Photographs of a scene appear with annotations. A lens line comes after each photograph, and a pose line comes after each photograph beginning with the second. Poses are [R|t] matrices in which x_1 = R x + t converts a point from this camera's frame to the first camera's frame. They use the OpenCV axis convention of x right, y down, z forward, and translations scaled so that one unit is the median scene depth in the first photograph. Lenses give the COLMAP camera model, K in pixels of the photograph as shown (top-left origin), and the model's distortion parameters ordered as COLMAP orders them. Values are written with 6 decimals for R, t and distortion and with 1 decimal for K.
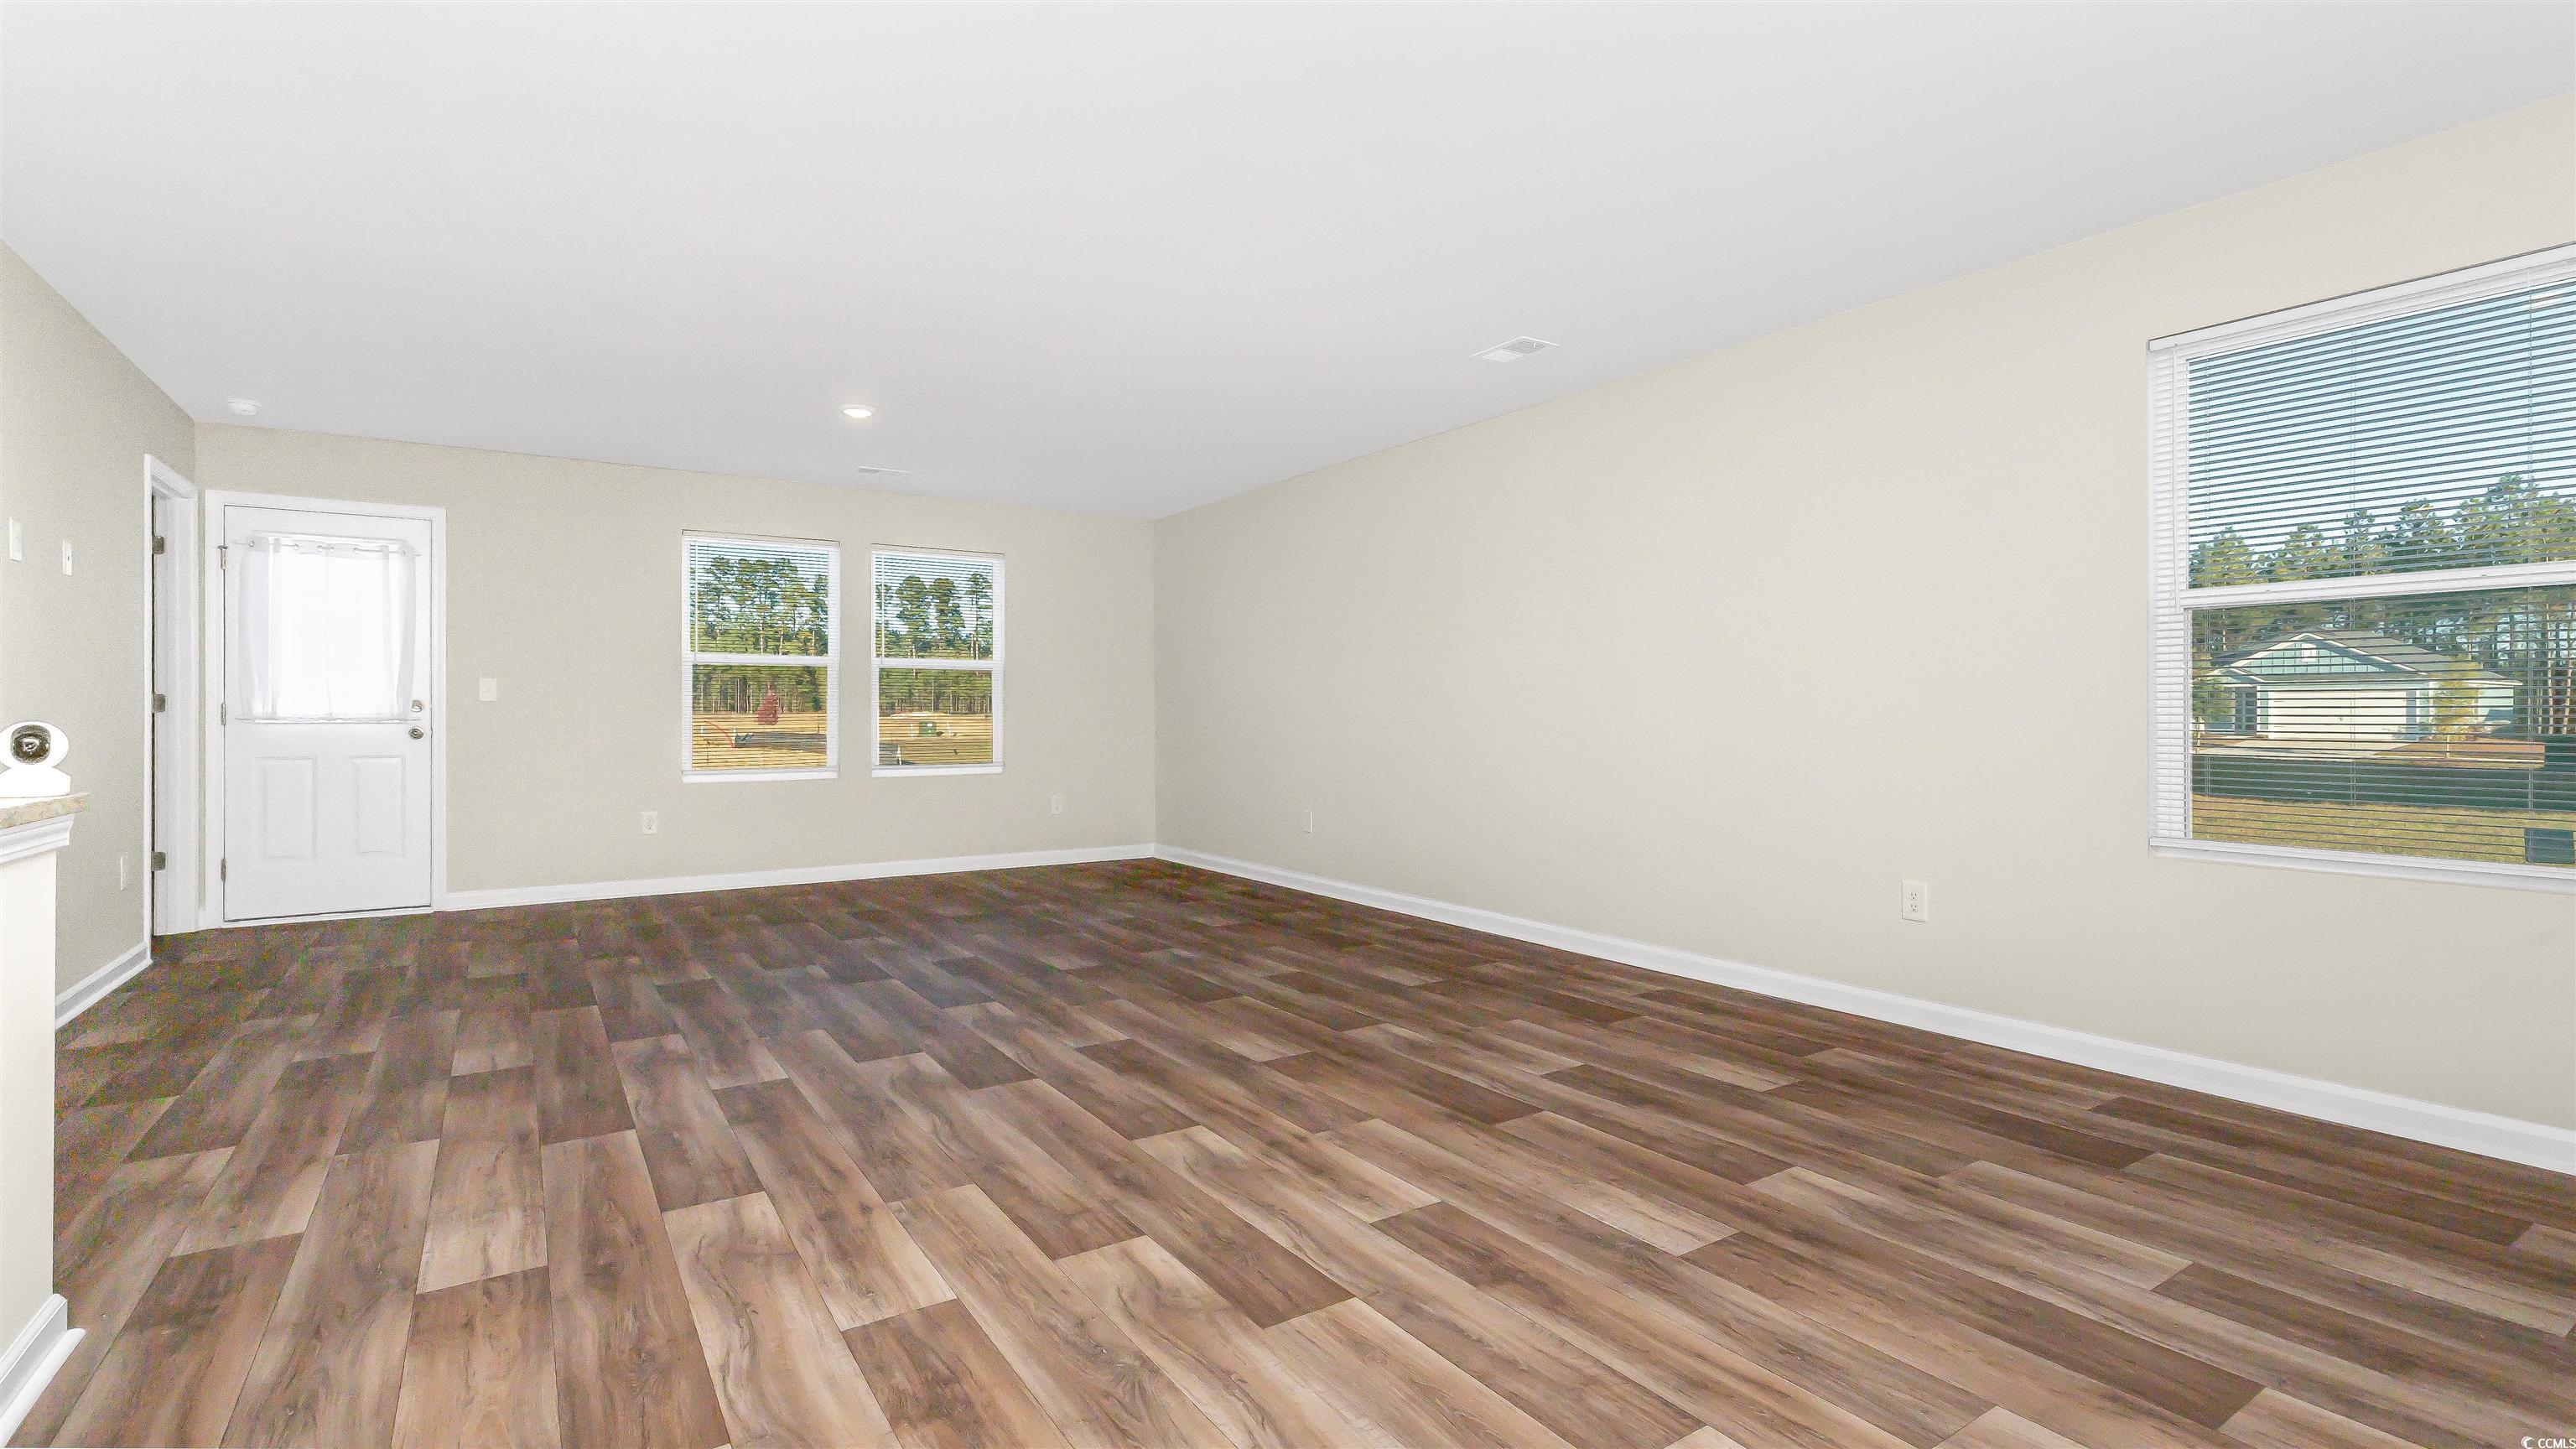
lens RADIAL K [[1162.7, 0, 1291.6], [0, 1162.7, 713.6], [0, 0, 1]] dist [0.007167, 0.000077]
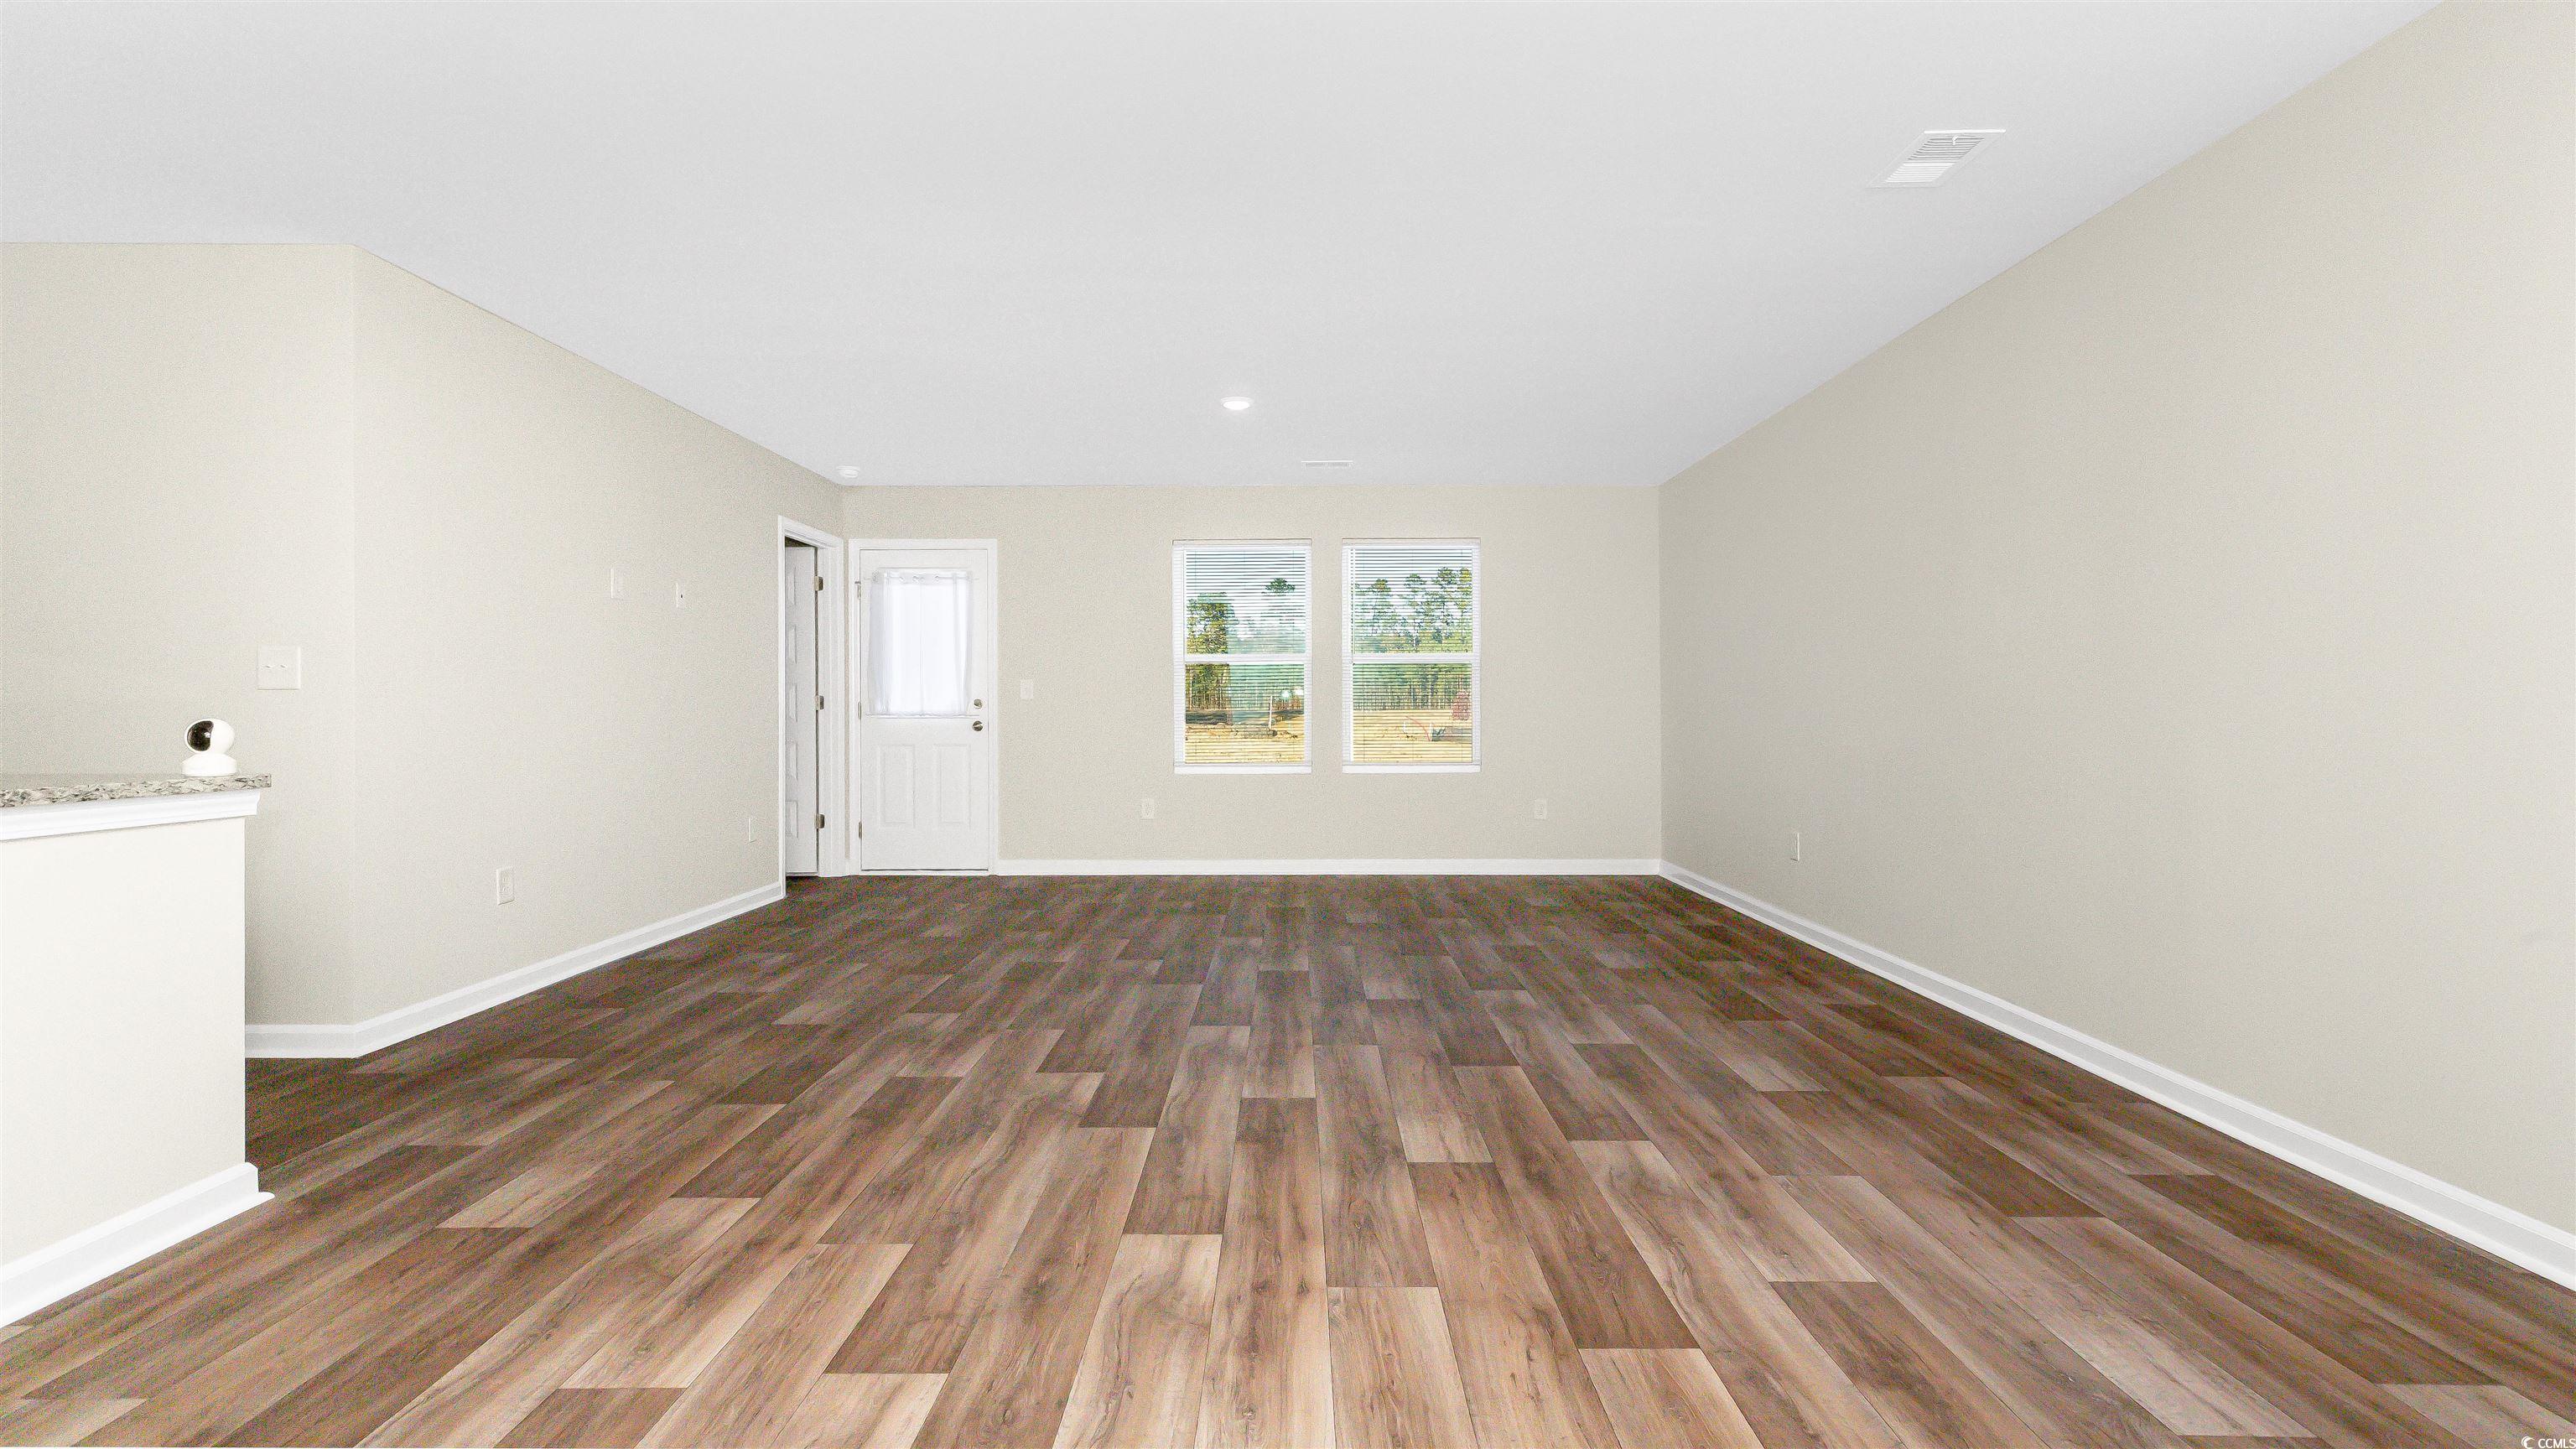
lens RADIAL K [[1162.7, 0, 1291.6], [0, 1162.7, 713.6], [0, 0, 1]] dist [0.007167, 0.000077]
pose [[0.829573, 0.000326, -0.558398, 0.410040], [0.001543, 0.999995, 0.002877, 0.000777], [0.558396, -0.003249, 0.829568, 0.387910]]
